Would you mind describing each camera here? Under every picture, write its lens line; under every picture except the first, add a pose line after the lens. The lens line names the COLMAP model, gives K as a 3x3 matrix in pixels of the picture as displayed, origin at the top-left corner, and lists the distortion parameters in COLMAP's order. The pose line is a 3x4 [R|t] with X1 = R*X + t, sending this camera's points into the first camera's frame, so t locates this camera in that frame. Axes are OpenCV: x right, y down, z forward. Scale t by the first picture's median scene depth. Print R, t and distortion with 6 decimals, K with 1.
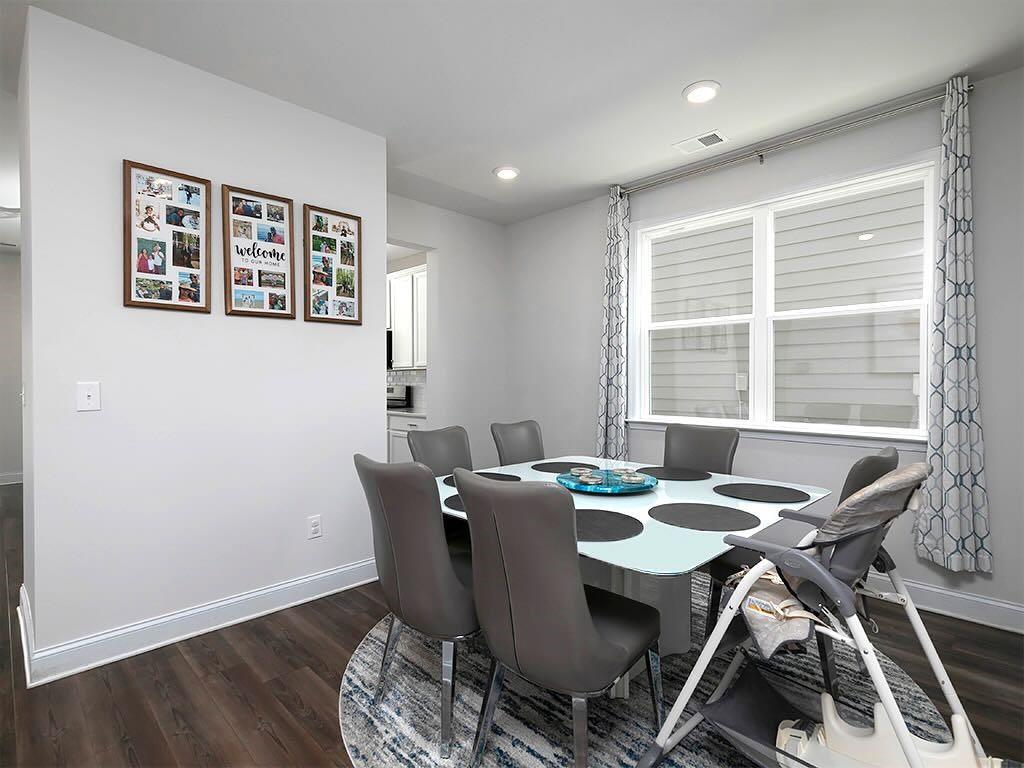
lens RADIAL K [[496.6, 0, 509.2], [0, 496.6, 383.4], [0, 0, 1]] dist [0.005501, 0.000240]
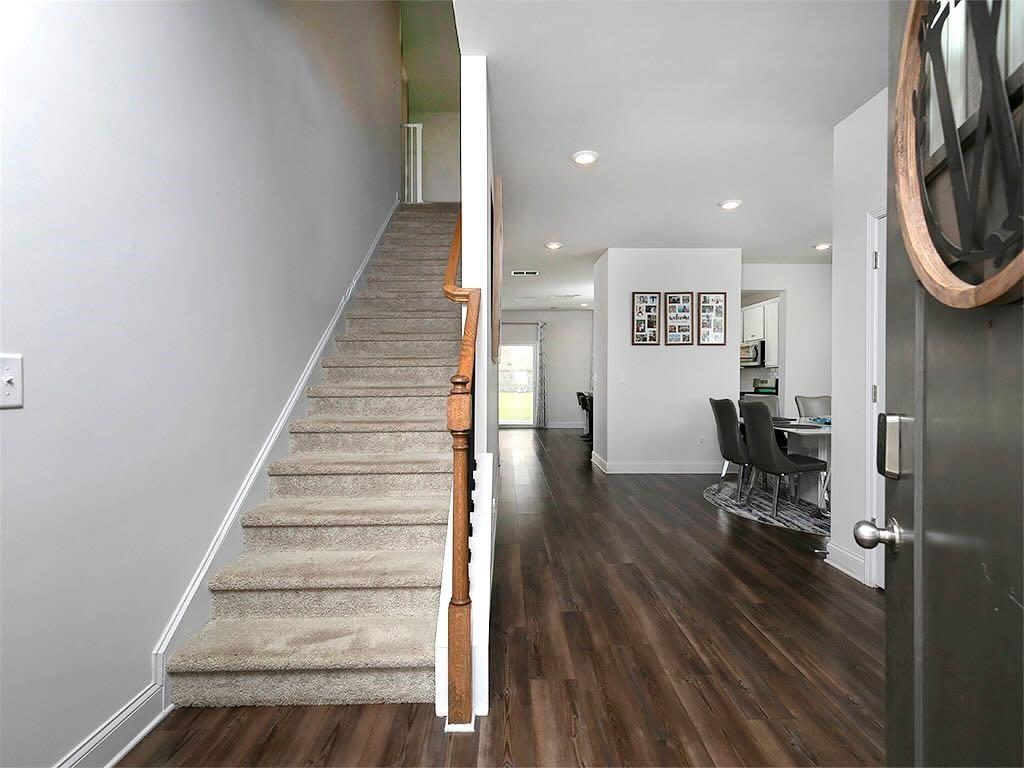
lens RADIAL K [[496.6, 0, 514.3], [0, 496.6, 381.2], [0, 0, 1]] dist [0.005501, 0.000240]
pose [[0.701380, 0.011296, -0.712698, 0.619585], [-0.011883, 0.999921, 0.004154, 0.034069], [0.712688, 0.005556, 0.701459, -1.178787]]
